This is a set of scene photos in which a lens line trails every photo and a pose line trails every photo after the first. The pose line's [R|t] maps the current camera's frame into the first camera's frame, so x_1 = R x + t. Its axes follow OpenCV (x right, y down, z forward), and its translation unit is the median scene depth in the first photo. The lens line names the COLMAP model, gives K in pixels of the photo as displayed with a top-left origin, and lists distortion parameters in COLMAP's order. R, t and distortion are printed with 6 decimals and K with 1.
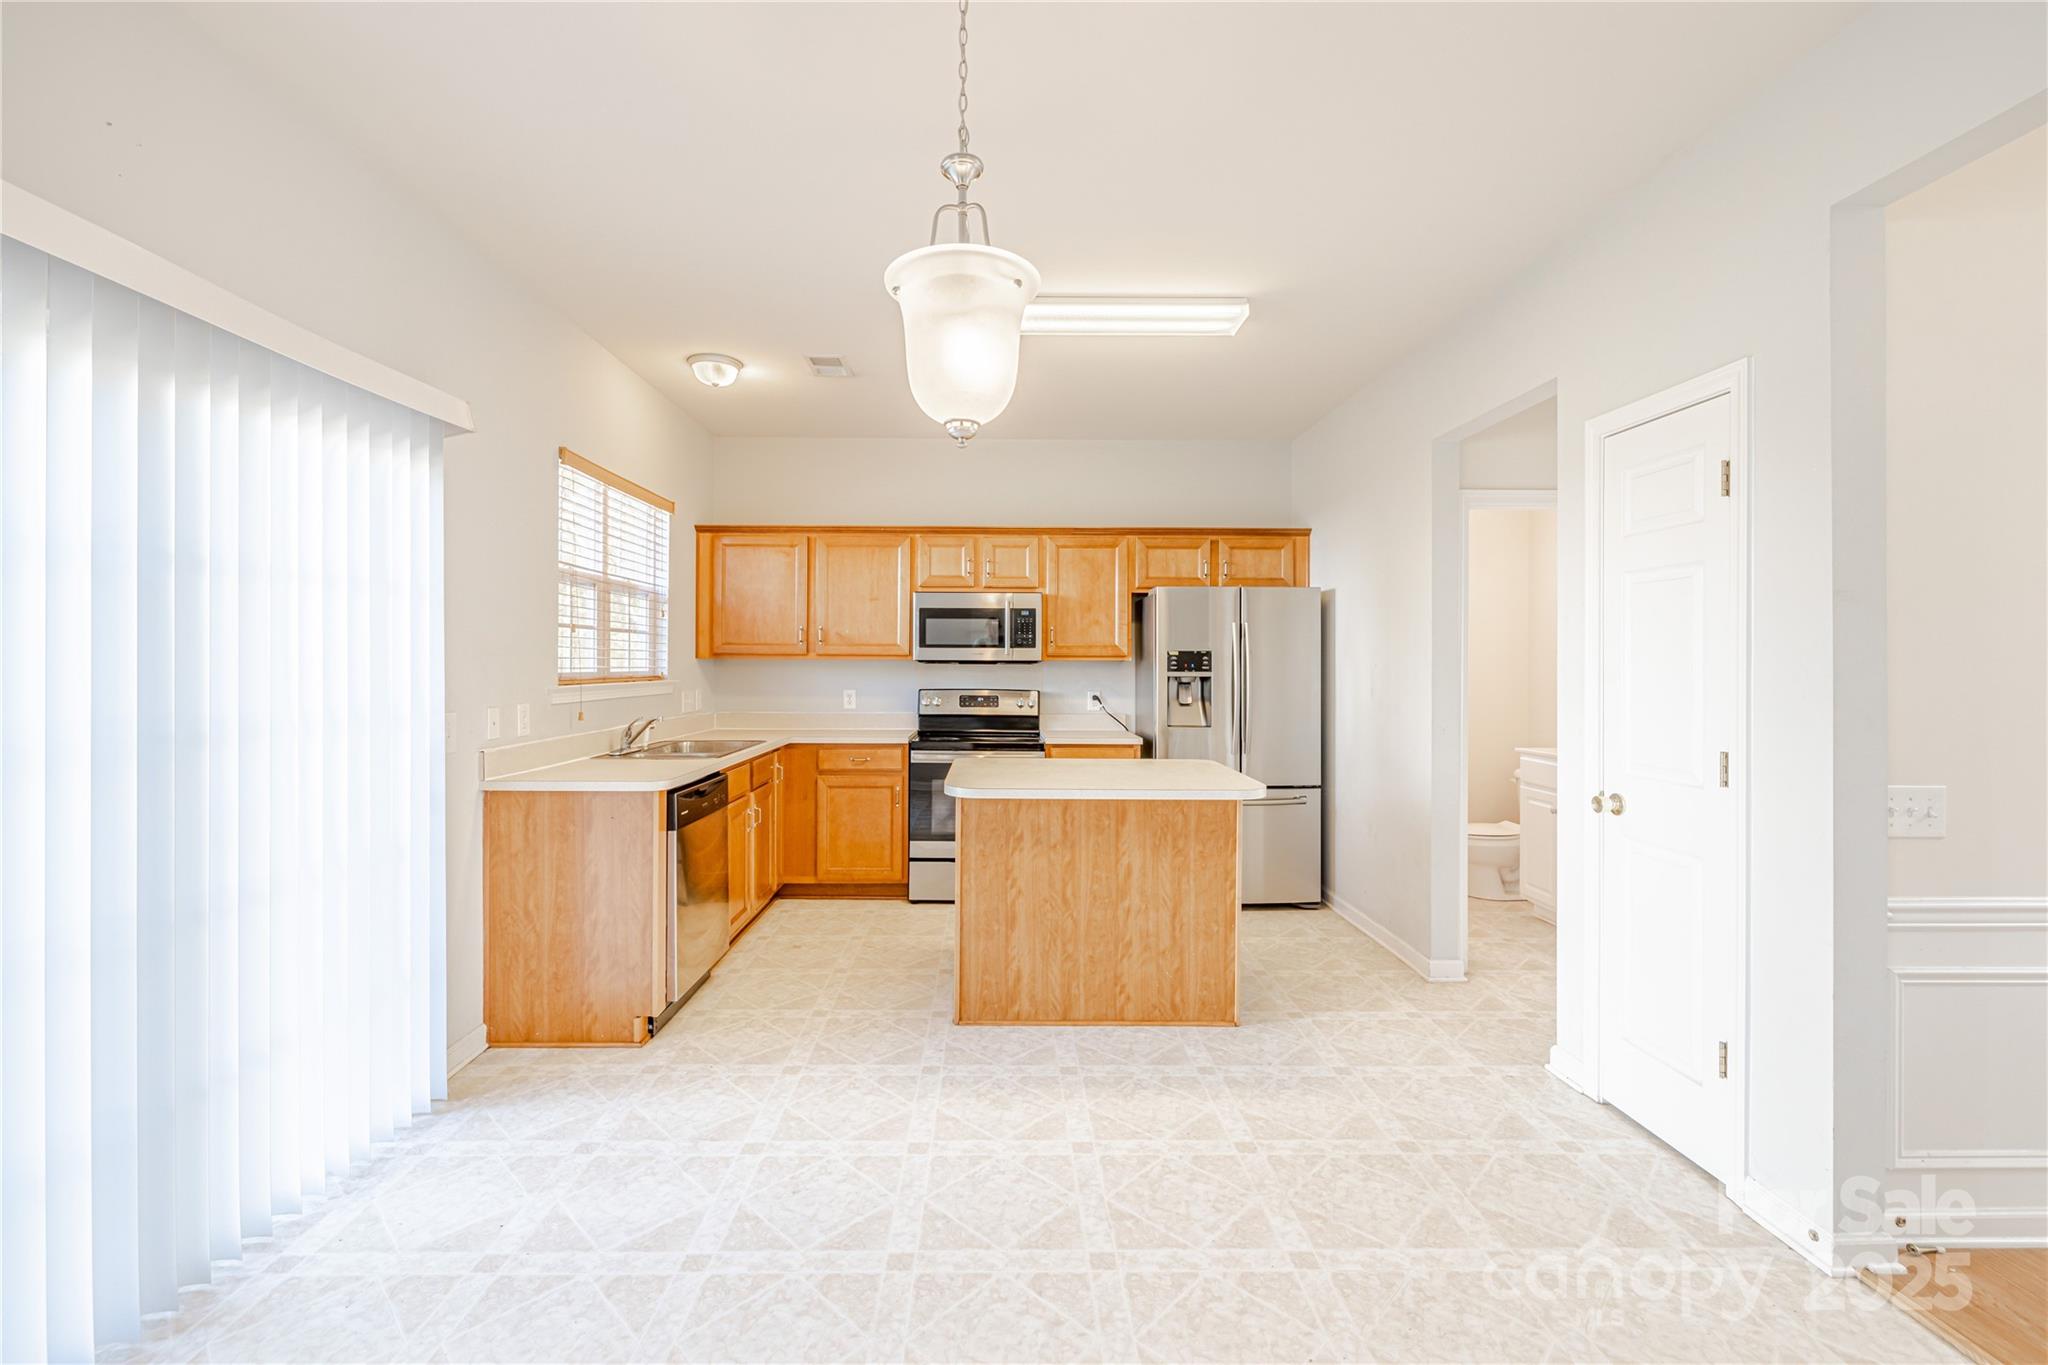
lens RADIAL K [[857.2, 0, 1015.4], [0, 857.2, 666.3], [0, 0, 1]] dist [-0.000759, -0.000325]
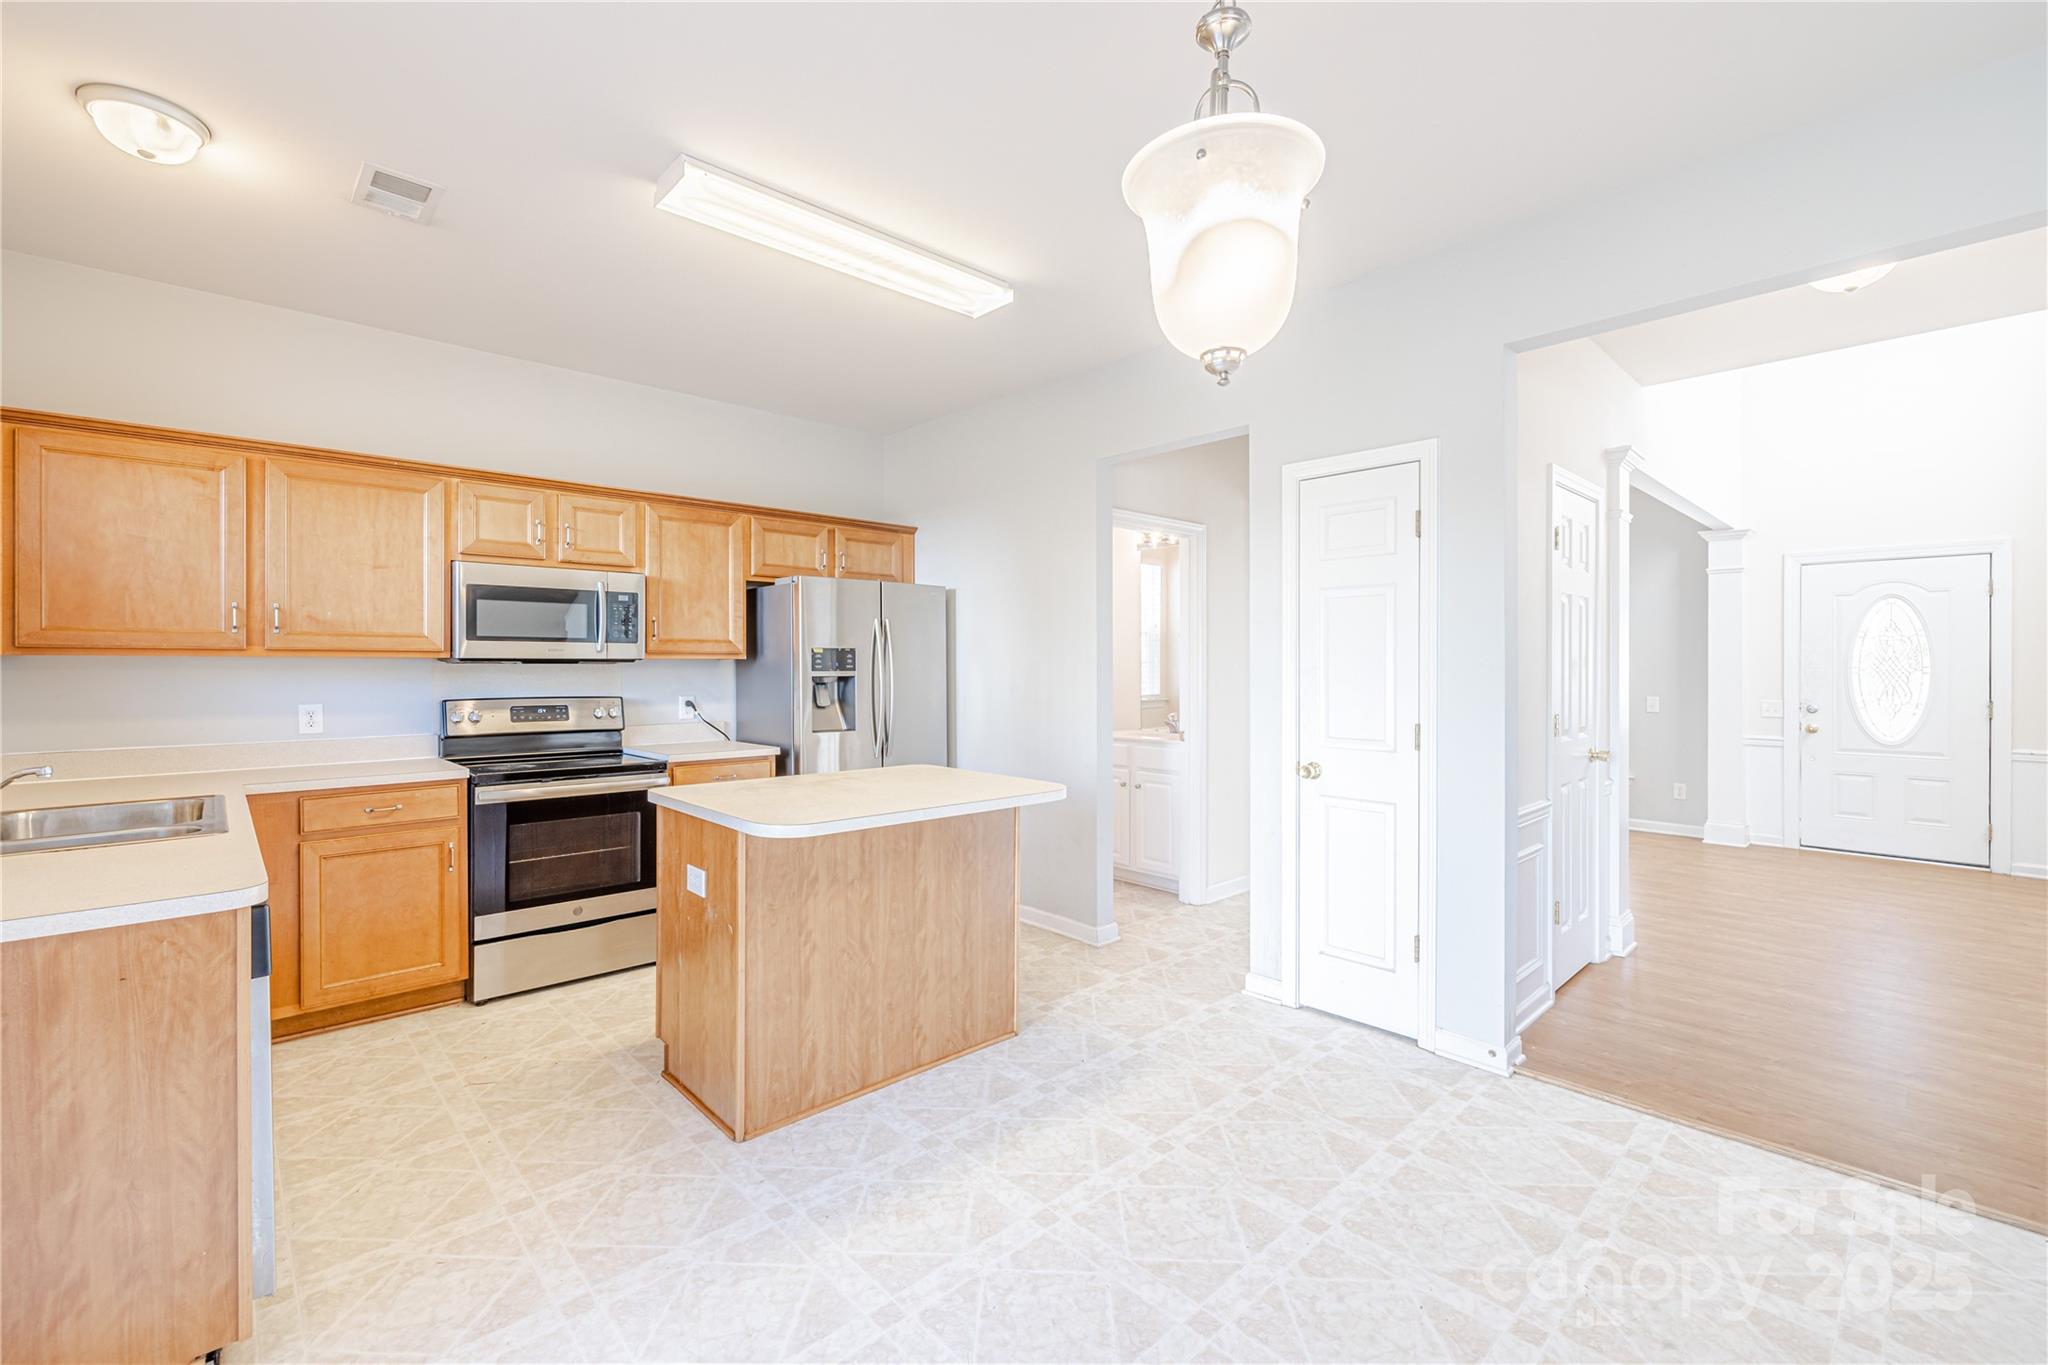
lens RADIAL K [[857.2, 0, 1014.7], [0, 857.2, 671.8], [0, 0, 1]] dist [-0.000759, -0.000325]
pose [[0.746320, -0.010263, 0.665508, -0.329592], [0.005729, 0.999943, 0.008995, 0.000146], [-0.665562, -0.002900, 0.746337, 0.239383]]
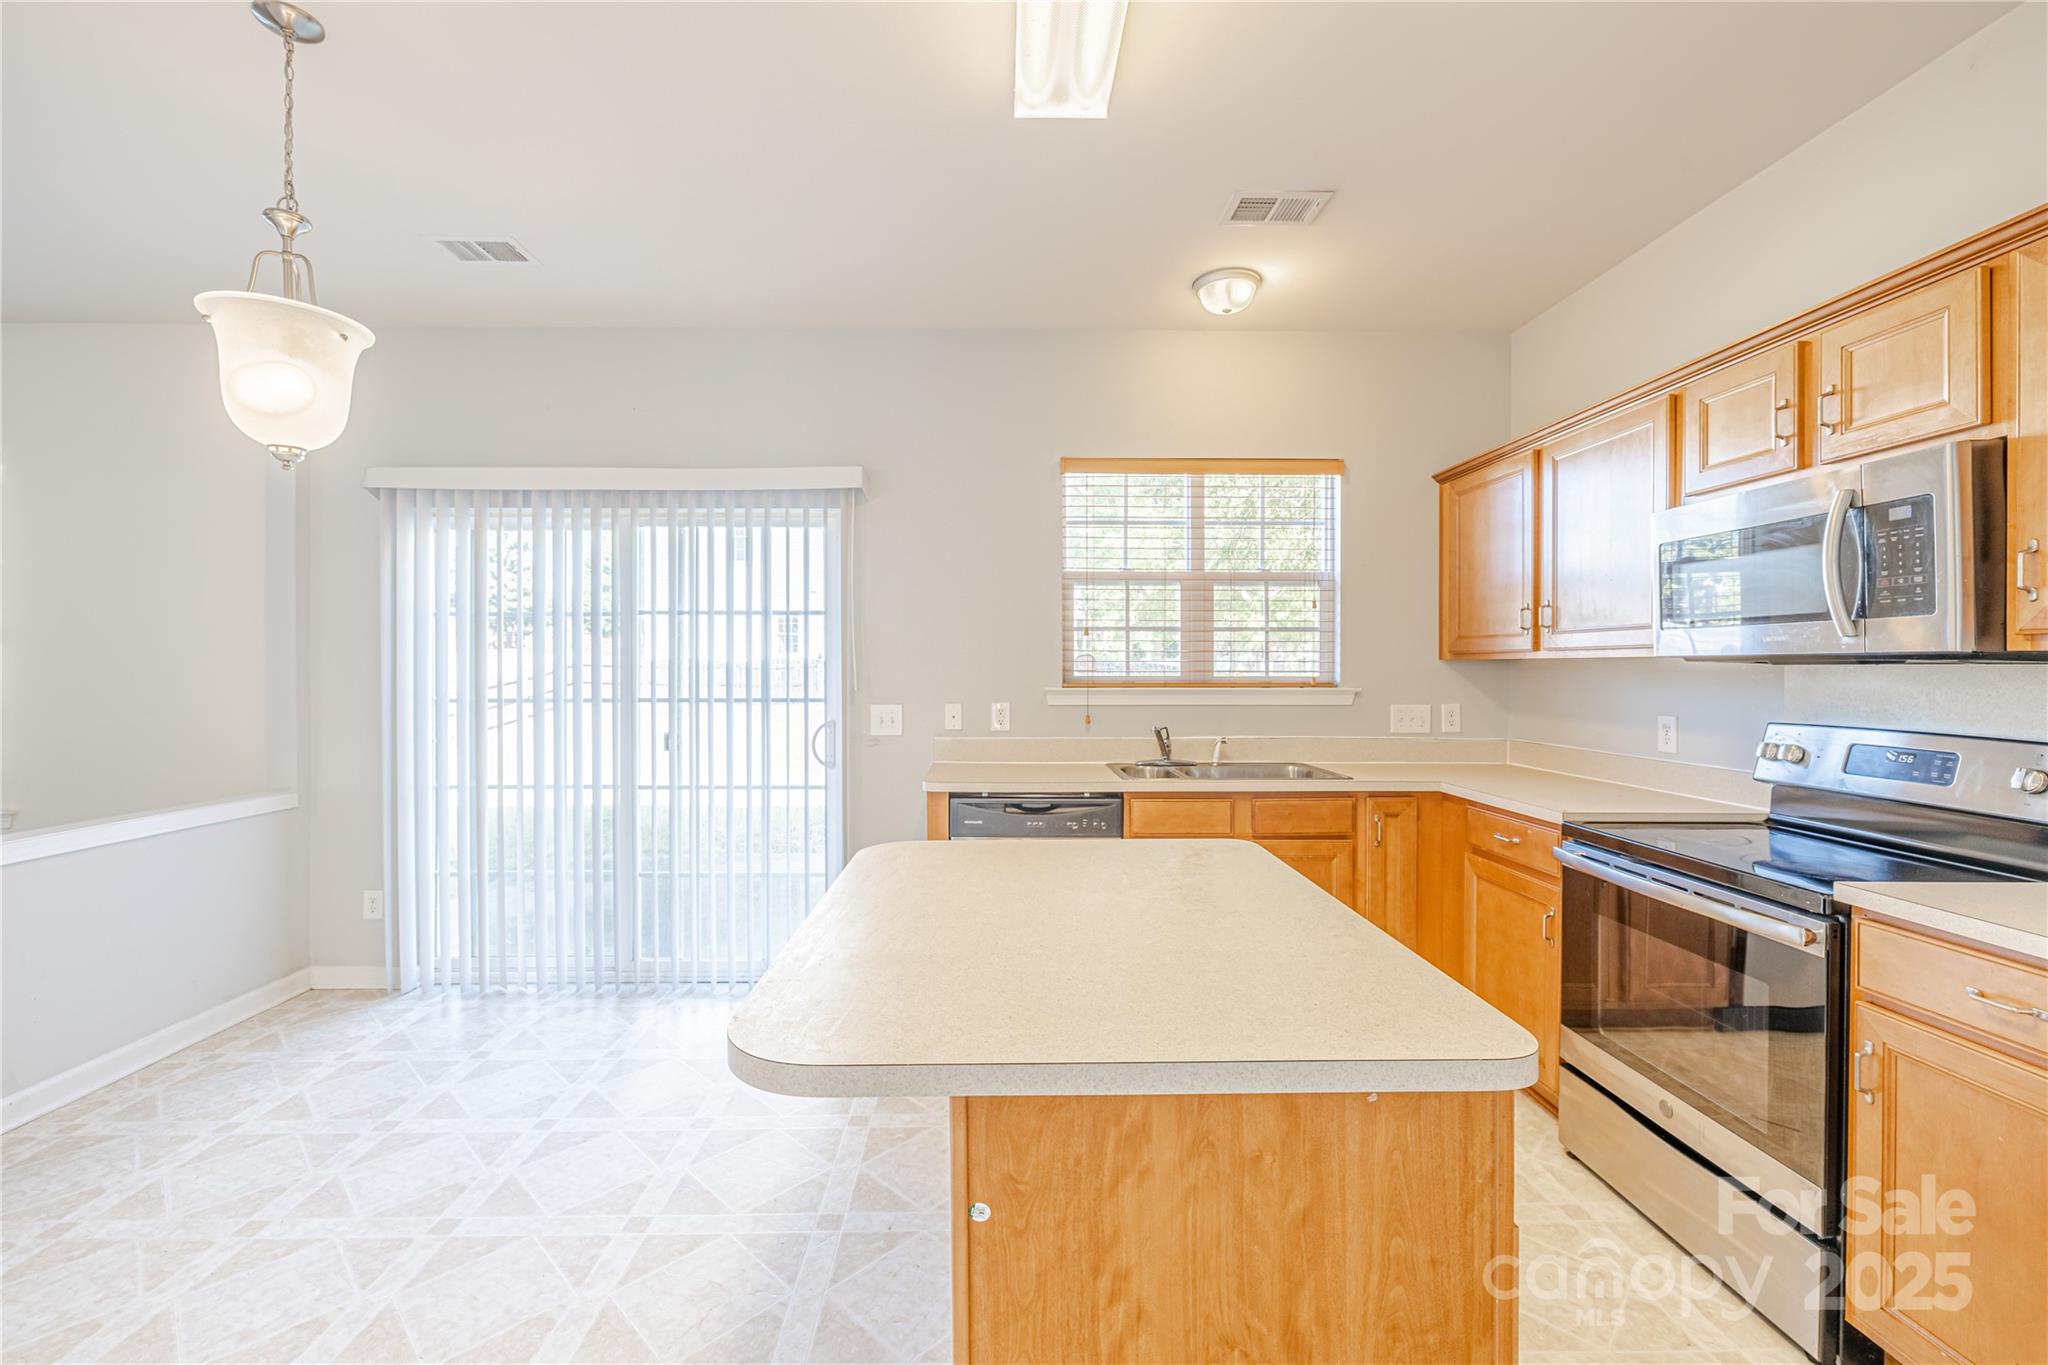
lens RADIAL K [[857.2, 0, 1006.0], [0, 857.2, 674.2], [0, 0, 1]] dist [-0.000759, -0.000325]
pose [[0.000111, 0.001759, -0.999998, 0.474914], [-0.003454, 0.999992, 0.001758, 0.003483], [0.999994, 0.003454, 0.000117, 0.869230]]
